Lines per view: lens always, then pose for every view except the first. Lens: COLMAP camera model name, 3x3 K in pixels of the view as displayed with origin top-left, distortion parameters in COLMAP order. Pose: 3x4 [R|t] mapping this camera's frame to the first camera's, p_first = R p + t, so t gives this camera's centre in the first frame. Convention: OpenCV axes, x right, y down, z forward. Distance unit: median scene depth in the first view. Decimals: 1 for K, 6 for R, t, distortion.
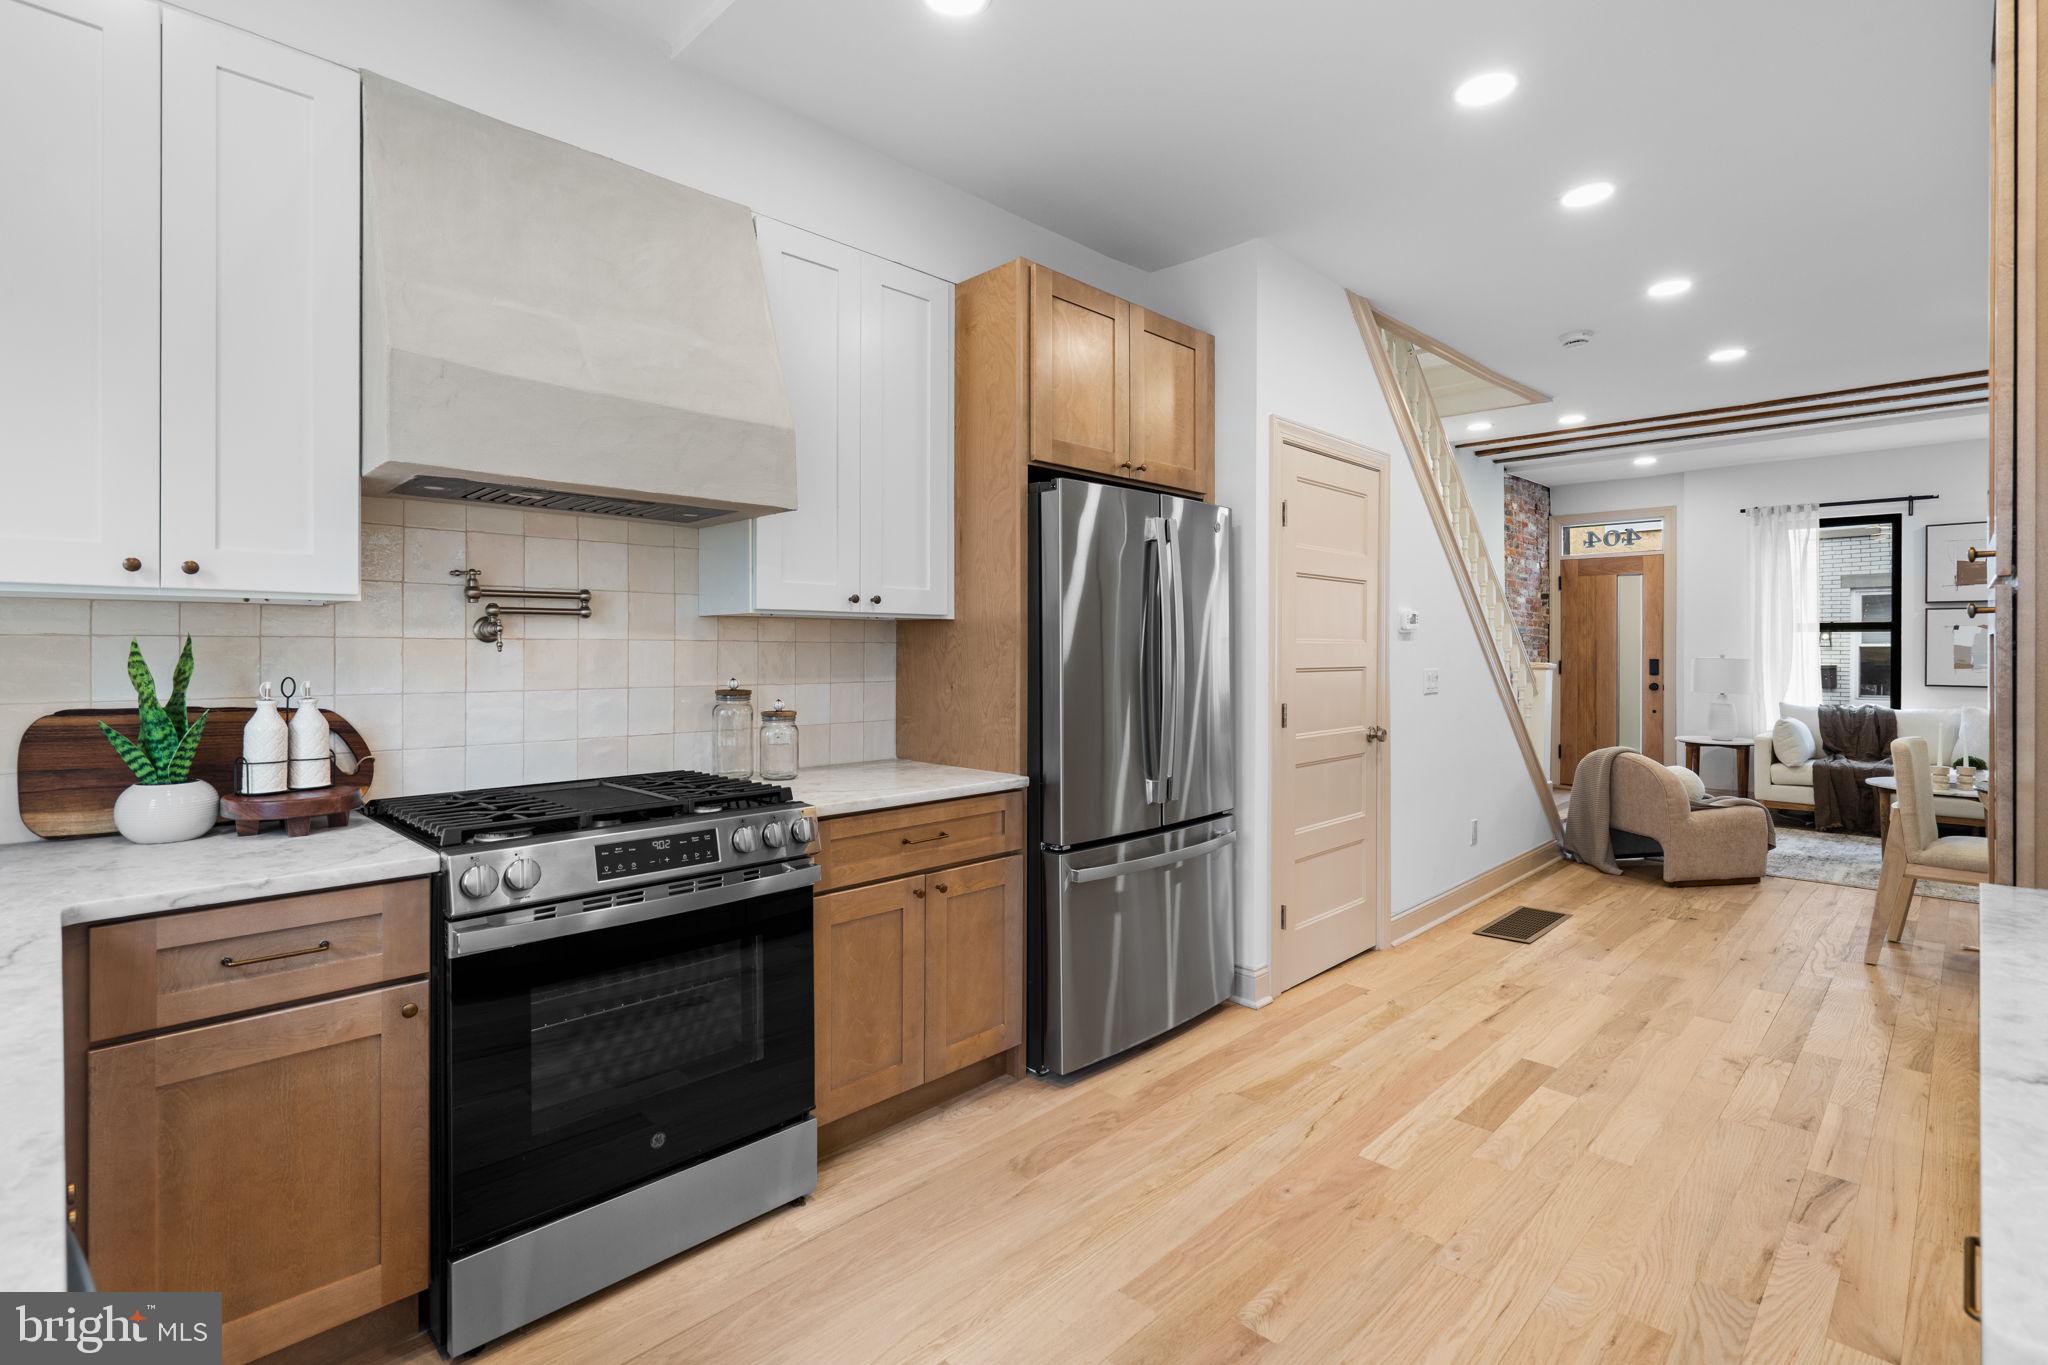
lens RADIAL K [[972.6, 0, 1032.1], [0, 972.6, 667.0], [0, 0, 1]] dist [0.003504, -0.000016]
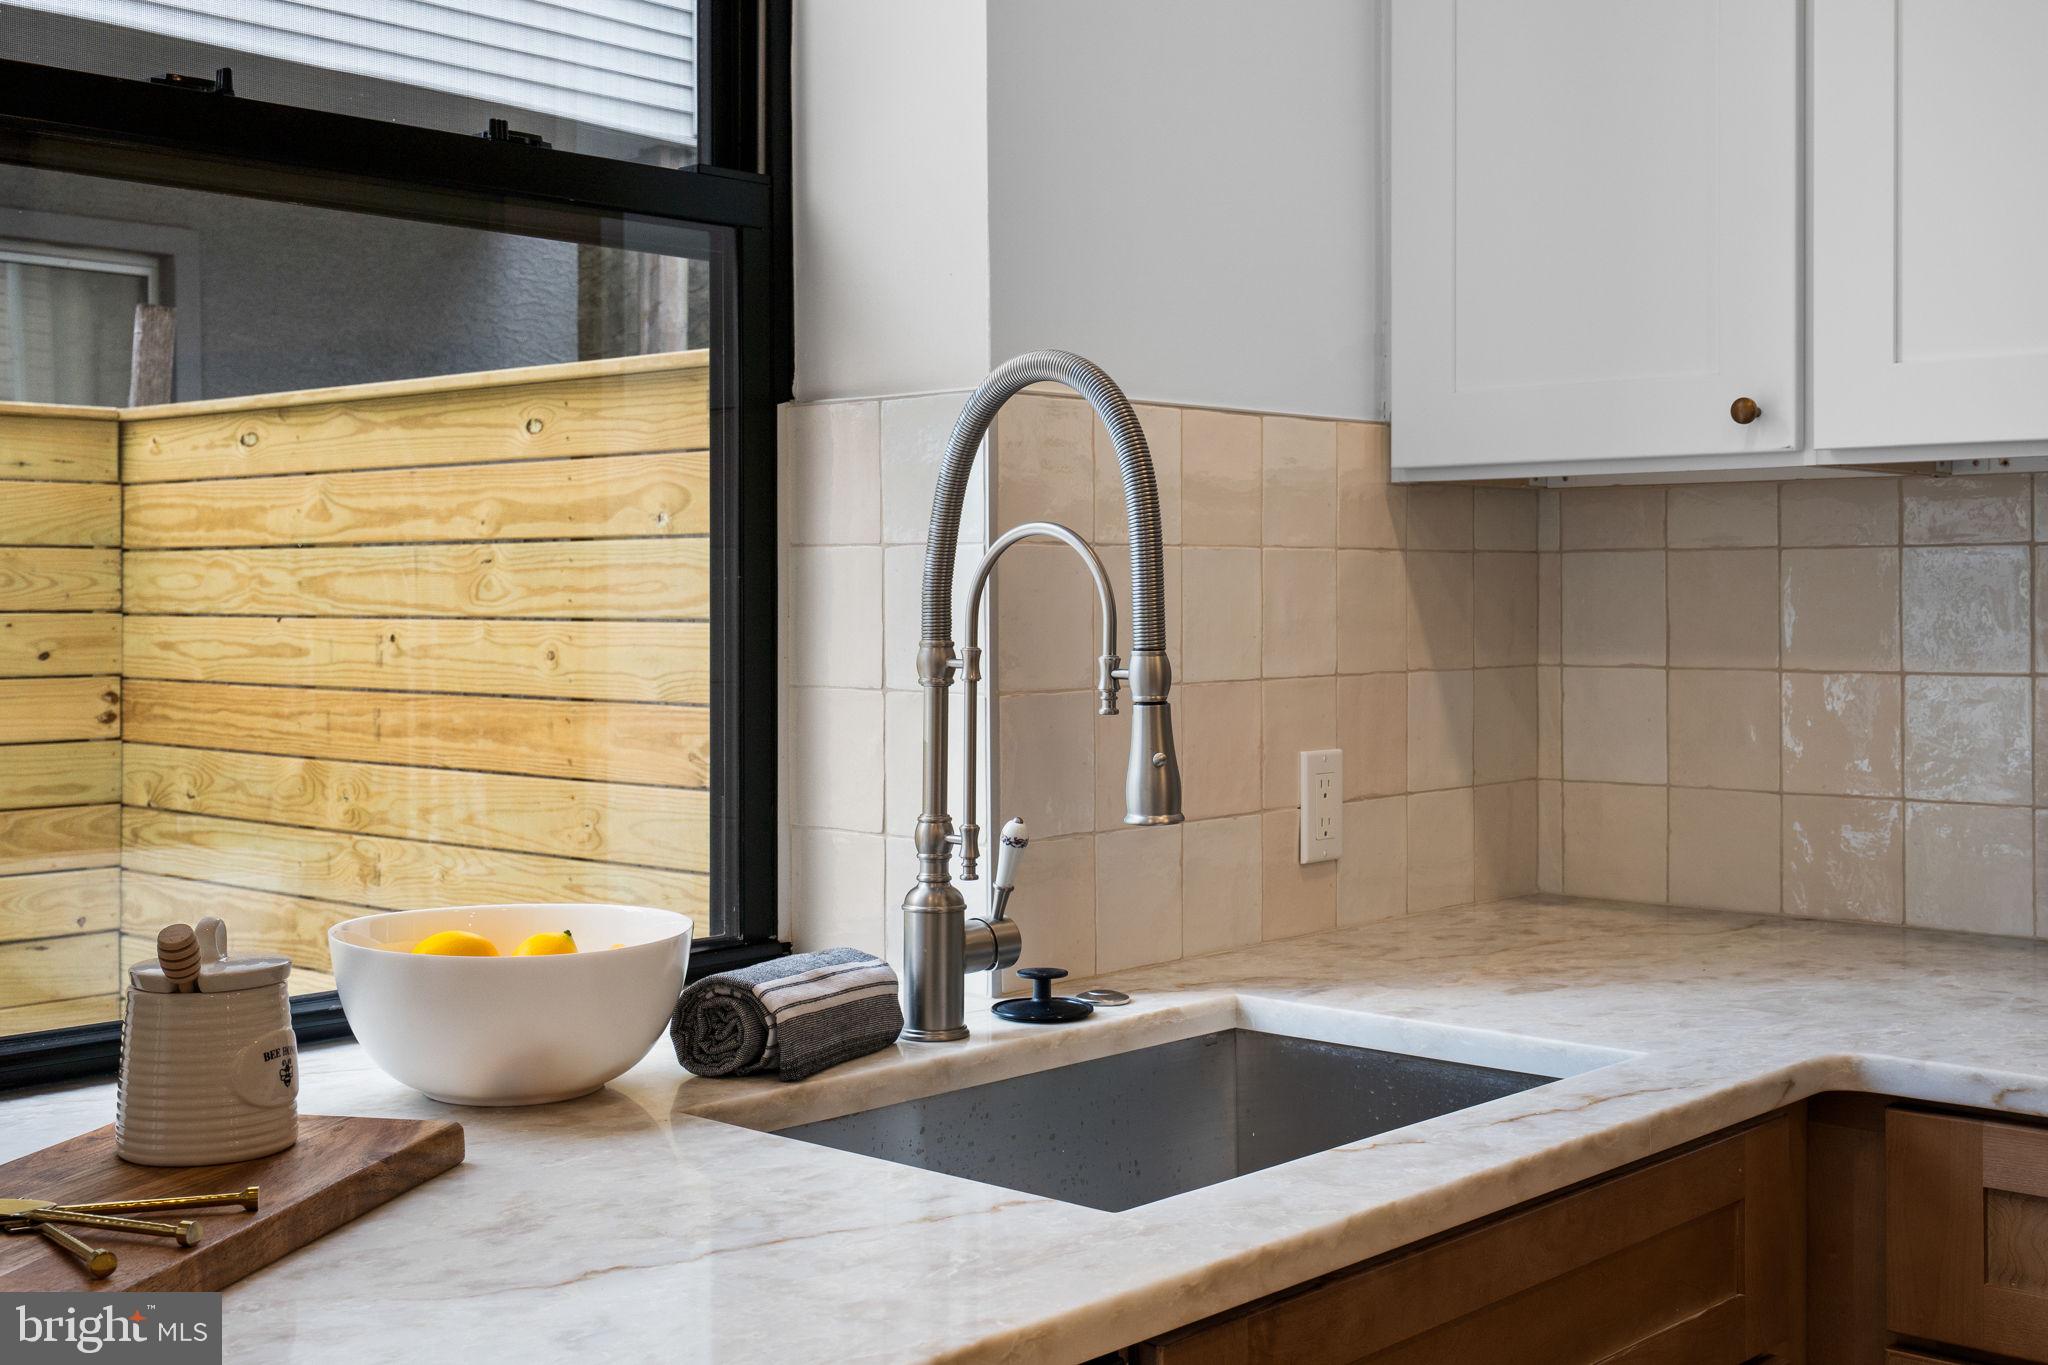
lens RADIAL K [[2344.2, 0, 1028.4], [0, 2344.2, 663.9], [0, 0, 1]] dist [0.034084, 0.000000]
pose [[0.032788, 0.027251, -0.999091, 0.118095], [-0.014868, 0.999531, 0.026775, 0.003202], [0.999352, 0.013976, 0.033178, 0.231207]]
